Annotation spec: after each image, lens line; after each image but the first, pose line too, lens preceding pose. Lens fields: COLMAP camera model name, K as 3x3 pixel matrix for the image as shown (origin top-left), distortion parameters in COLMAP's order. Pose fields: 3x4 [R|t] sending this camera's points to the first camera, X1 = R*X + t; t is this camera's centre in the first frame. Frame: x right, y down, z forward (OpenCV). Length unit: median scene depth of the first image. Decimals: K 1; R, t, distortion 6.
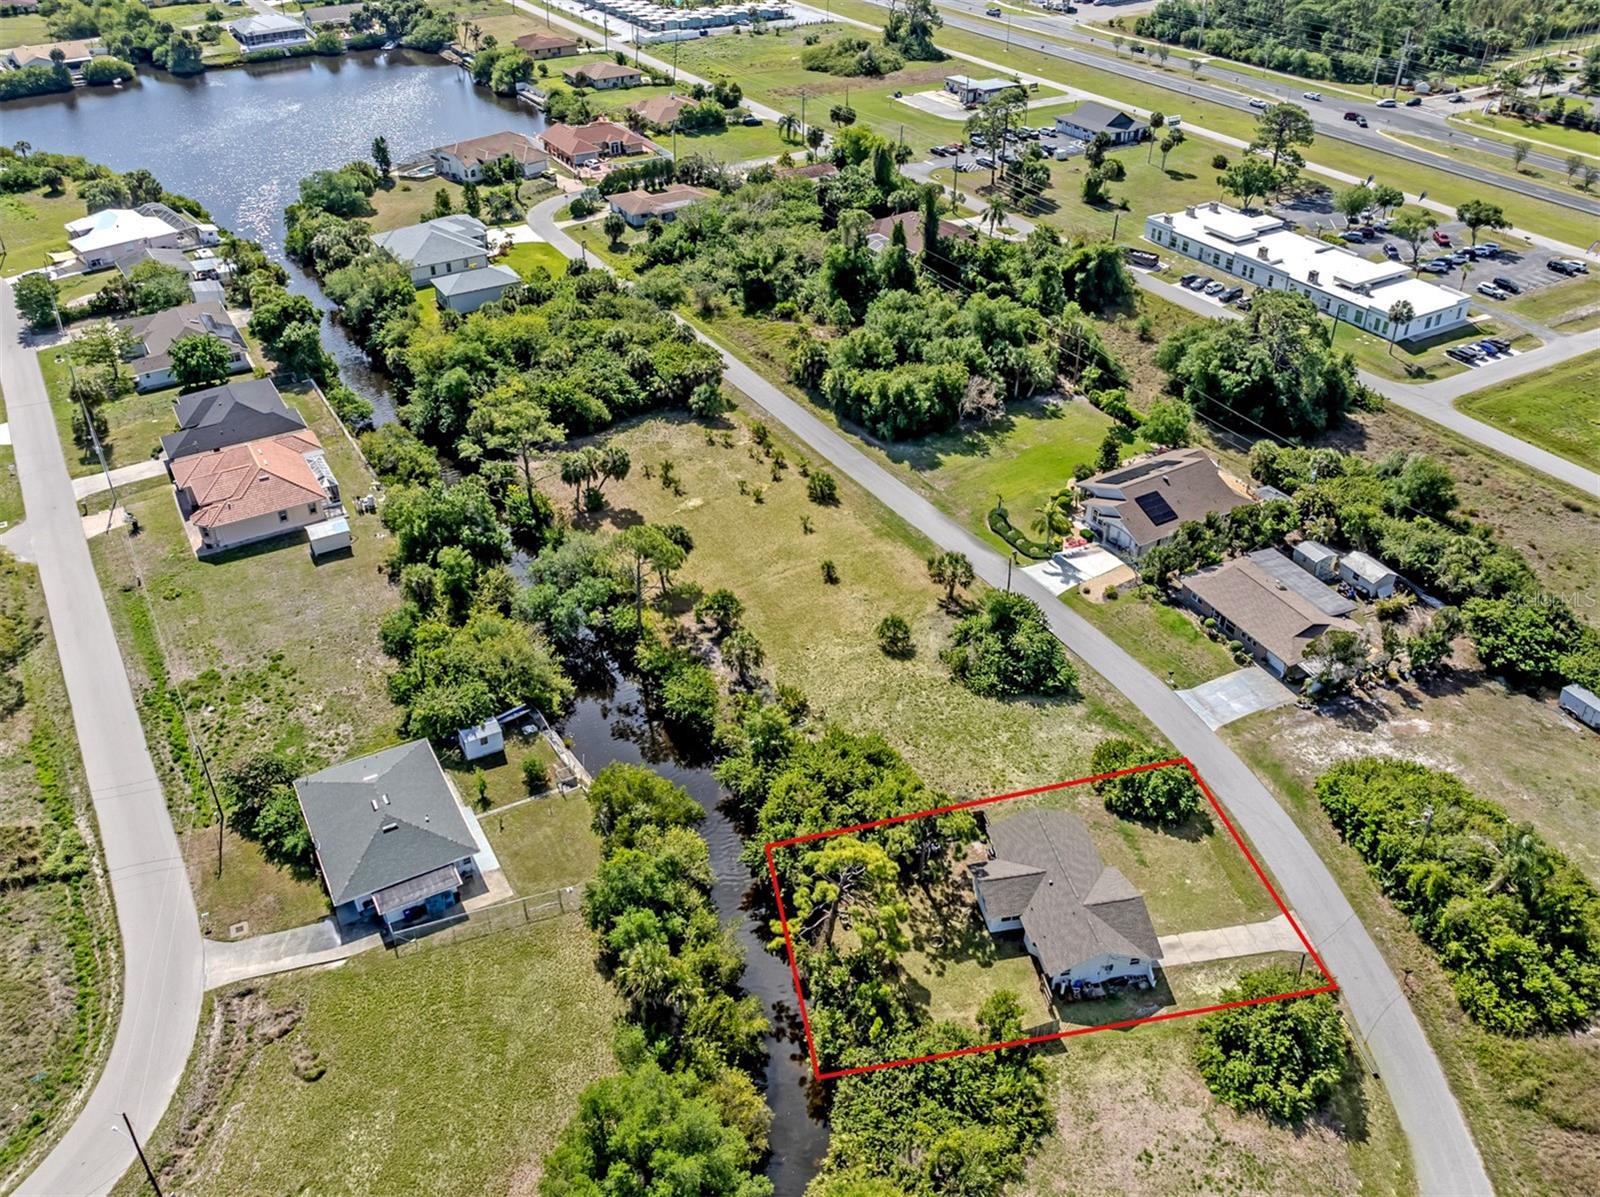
lens RADIAL K [[1325.0, 0, 796.9], [0, 1325.0, 614.3], [0, 0, 1]] dist [-0.042041, 0.022364]
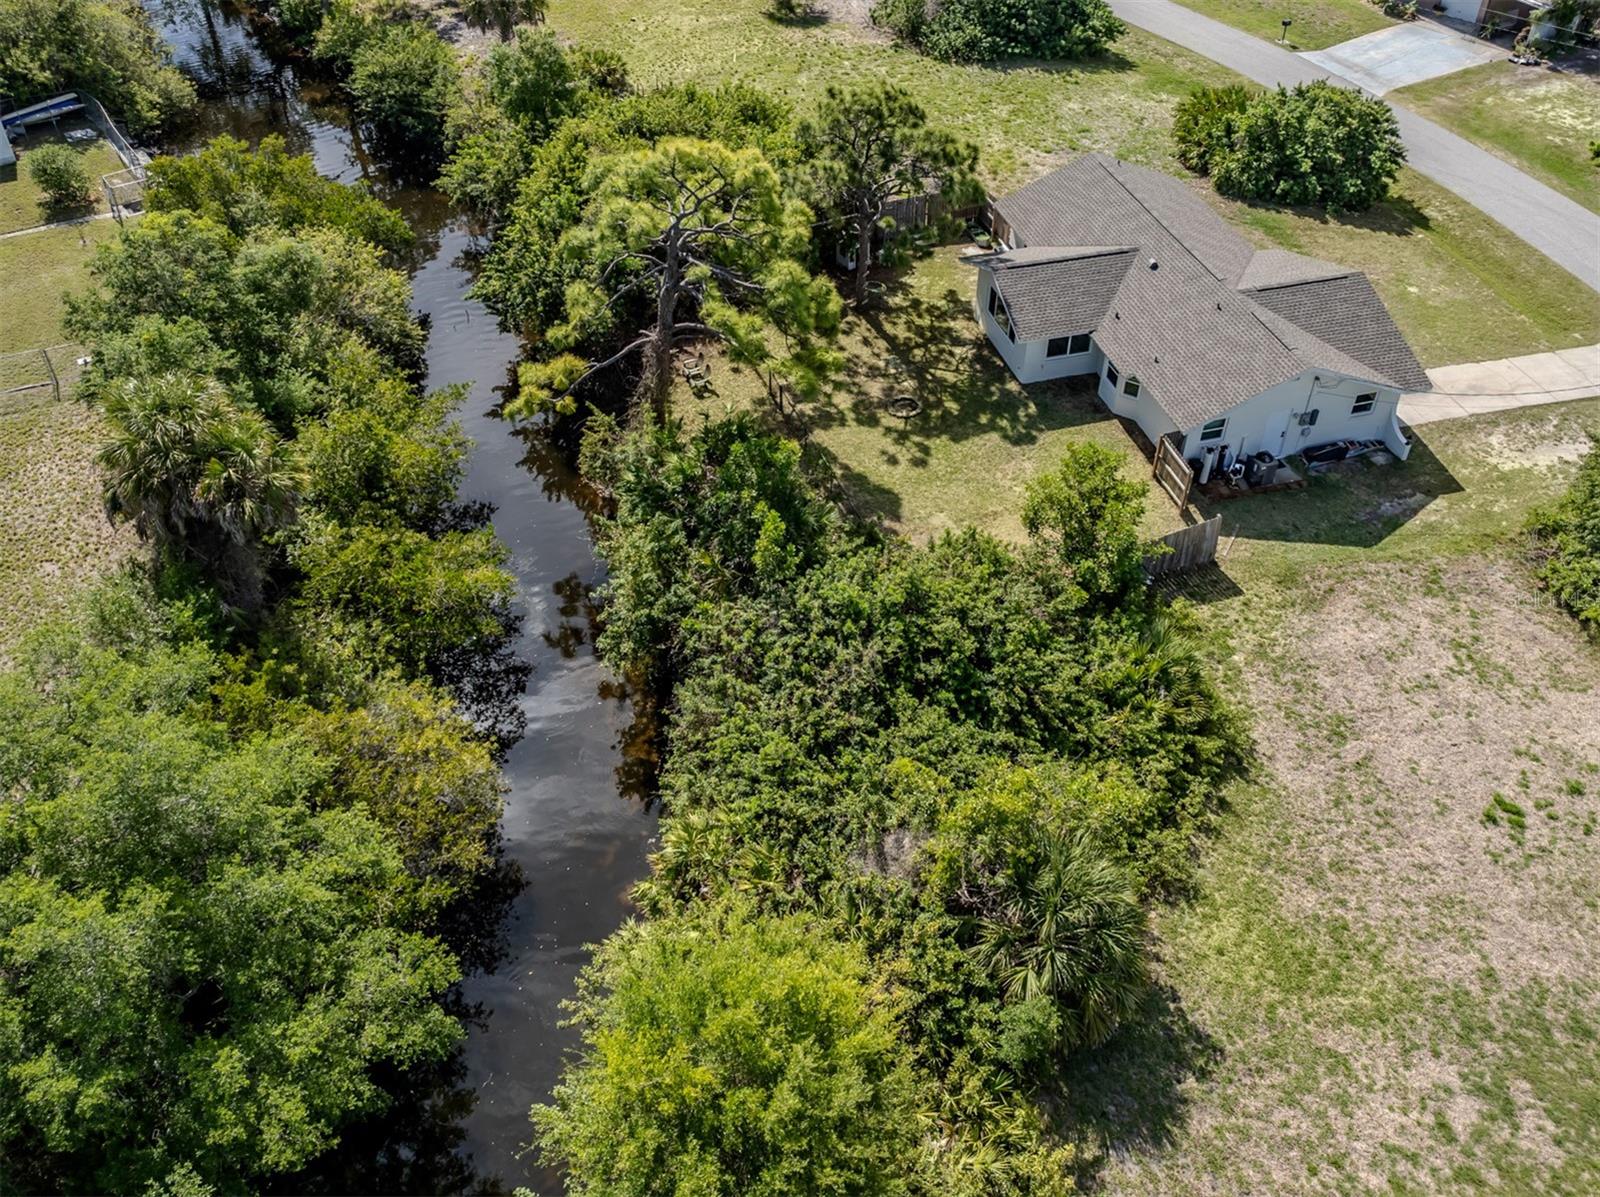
lens RADIAL K [[1325.0, 0, 800.5], [0, 1325.0, 583.9], [0, 0, 1]] dist [-0.042041, 0.022364]
pose [[0.996370, -0.059370, 0.061006, 0.044952], [0.050269, 0.988707, 0.141182, 0.271978], [-0.068699, -0.137603, 0.988102, 0.622844]]
